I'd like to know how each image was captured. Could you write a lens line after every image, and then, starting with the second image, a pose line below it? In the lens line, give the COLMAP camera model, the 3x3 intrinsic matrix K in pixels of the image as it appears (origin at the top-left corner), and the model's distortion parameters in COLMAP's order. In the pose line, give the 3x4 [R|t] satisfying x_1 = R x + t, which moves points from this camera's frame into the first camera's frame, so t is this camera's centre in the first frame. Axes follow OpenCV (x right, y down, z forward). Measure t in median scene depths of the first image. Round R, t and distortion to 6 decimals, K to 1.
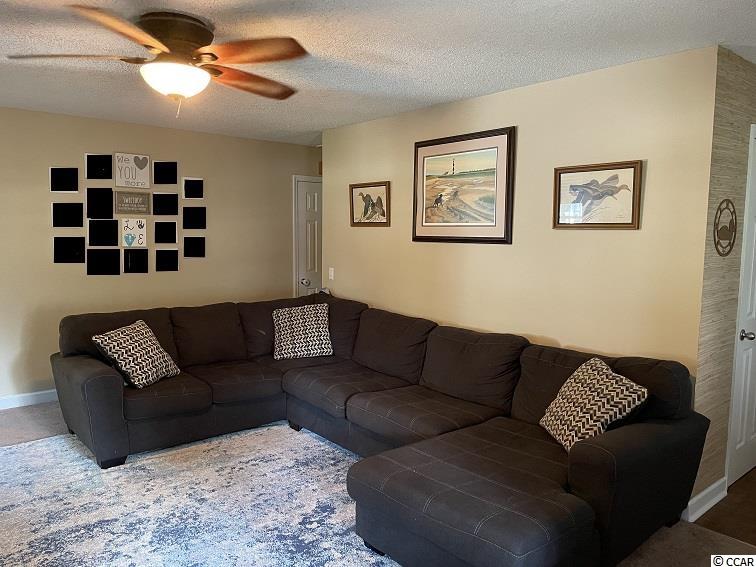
lens RADIAL K [[567.6, 0, 379.1], [0, 567.6, 286.7], [0, 0, 1]] dist [0.101370, -0.135708]
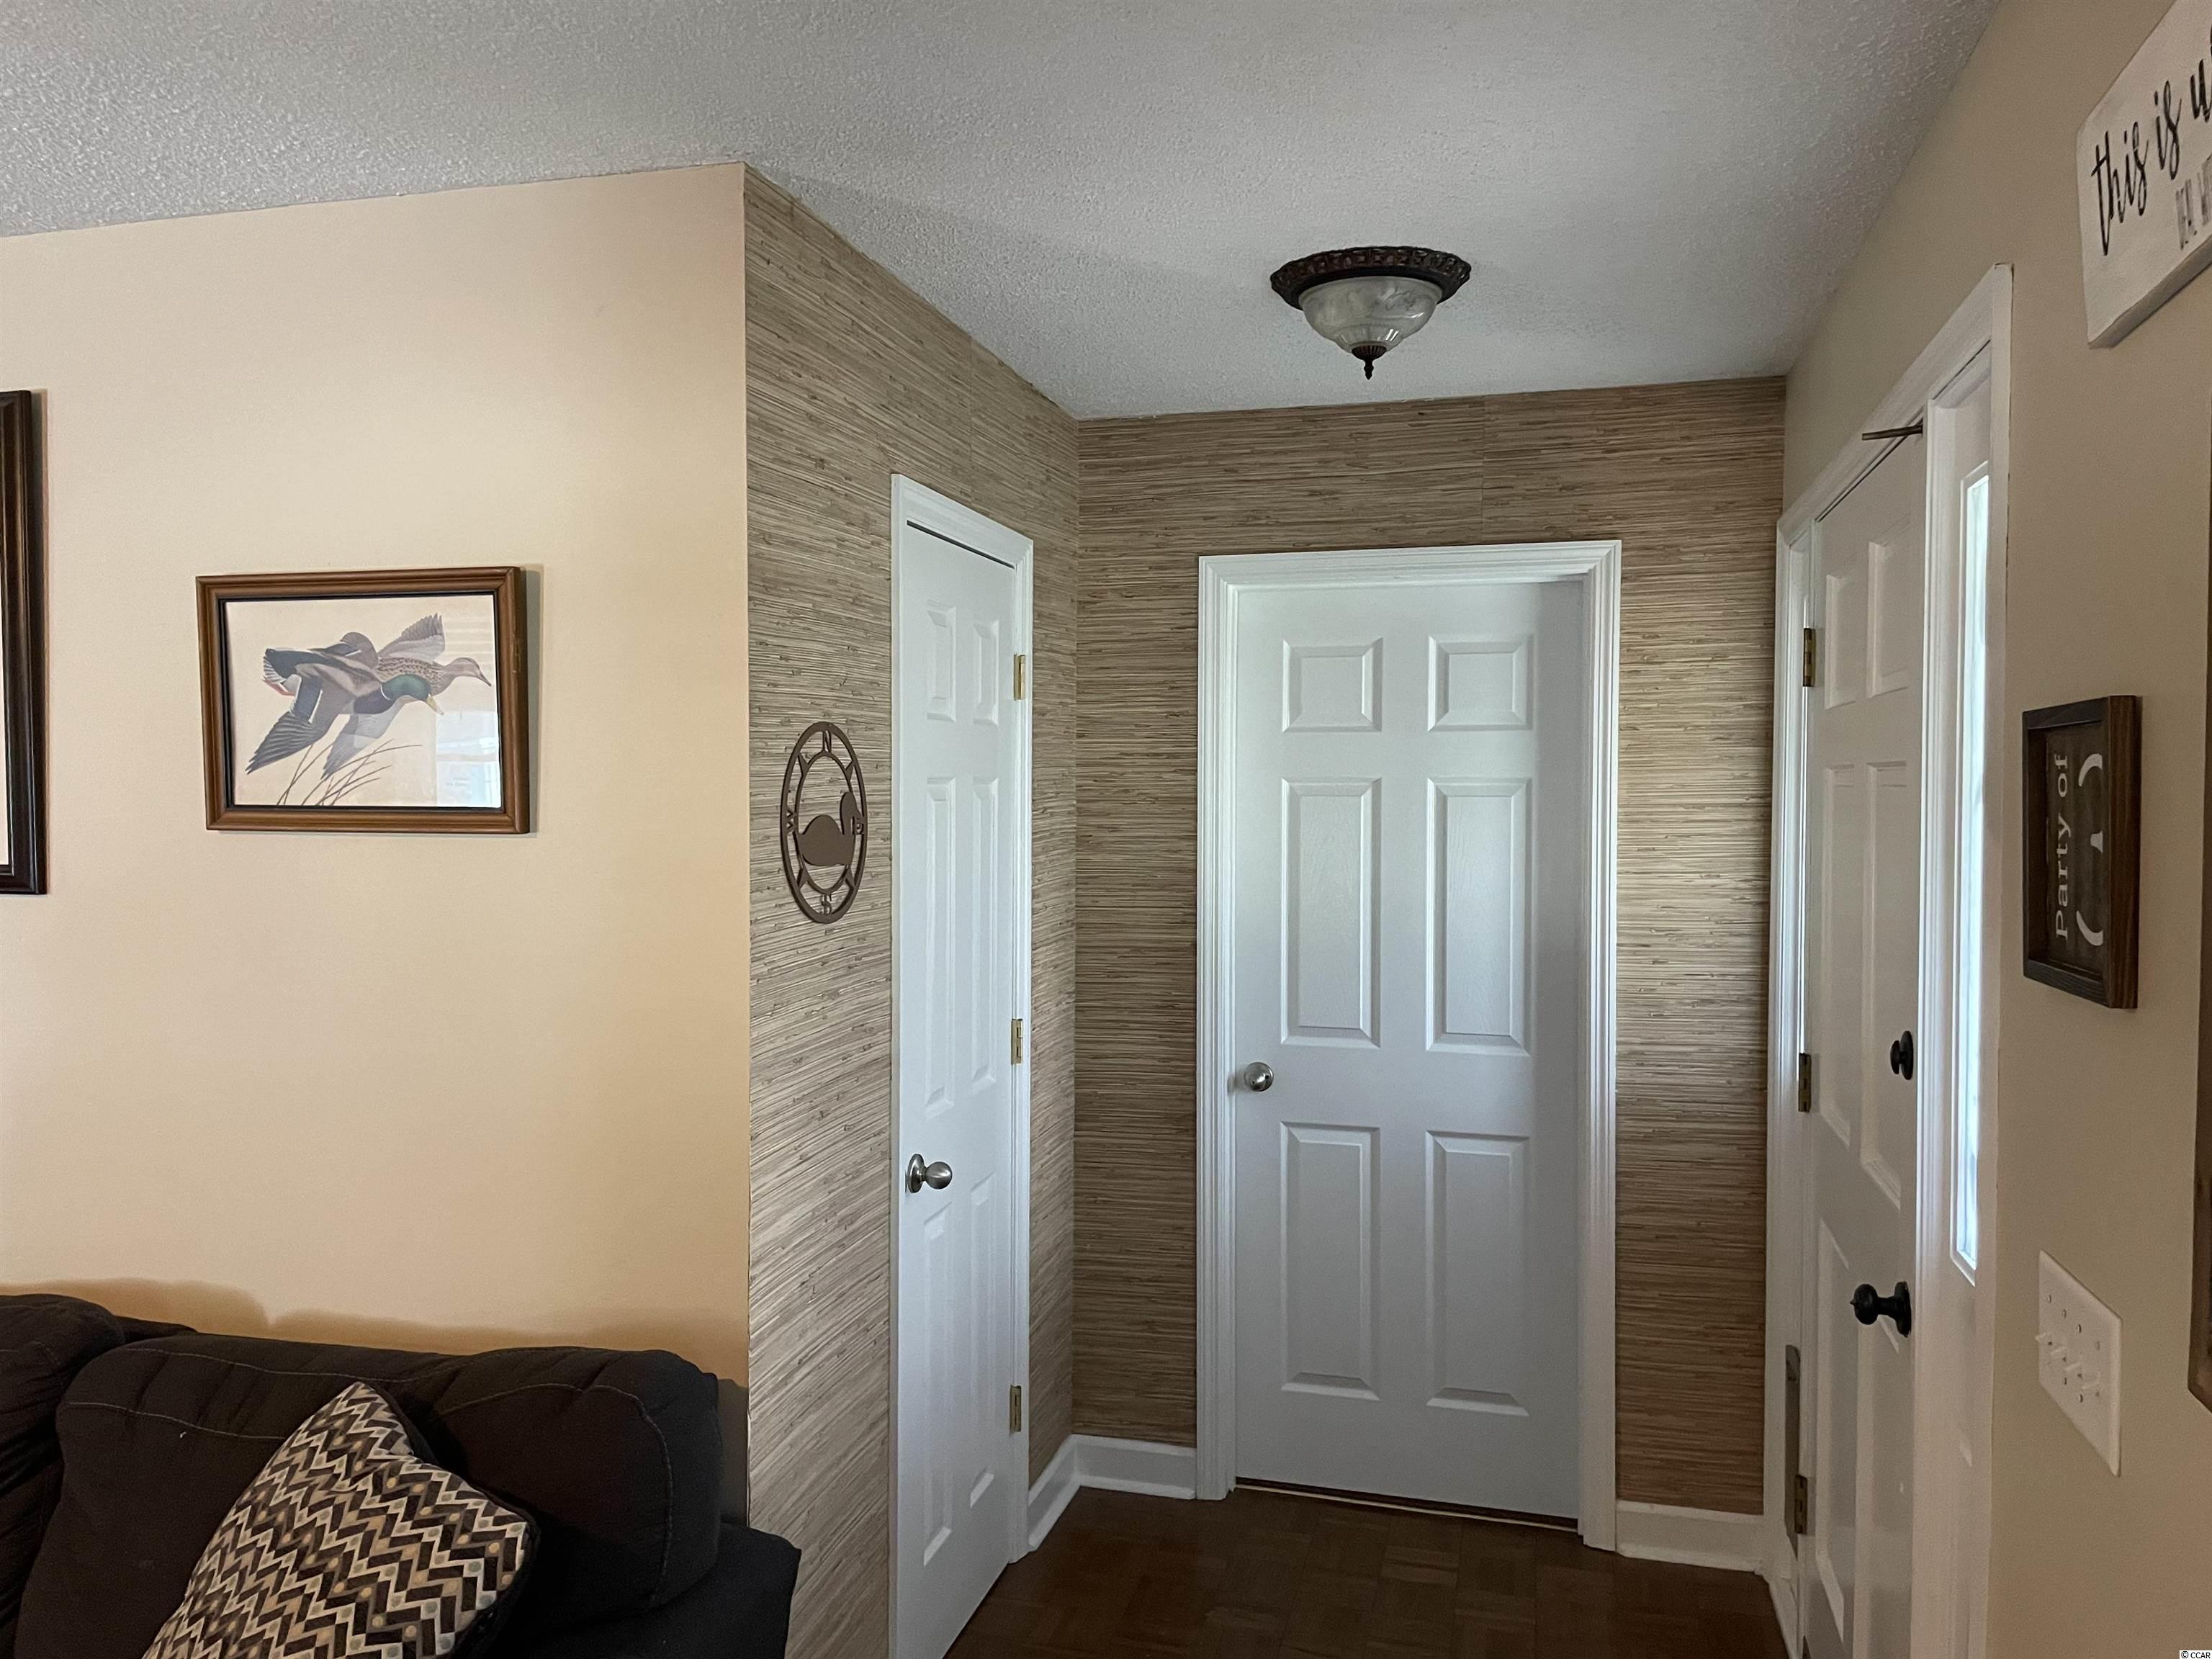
lens RADIAL K [[1660.8, 0, 1109.3], [0, 1660.8, 839.0], [0, 0, 1]] dist [0.101370, -0.135708]
pose [[0.815236, -0.028535, 0.578425, 0.233381], [0.066026, 0.996853, -0.043881, -0.047760], [-0.575352, 0.073964, 0.814554, 0.245586]]
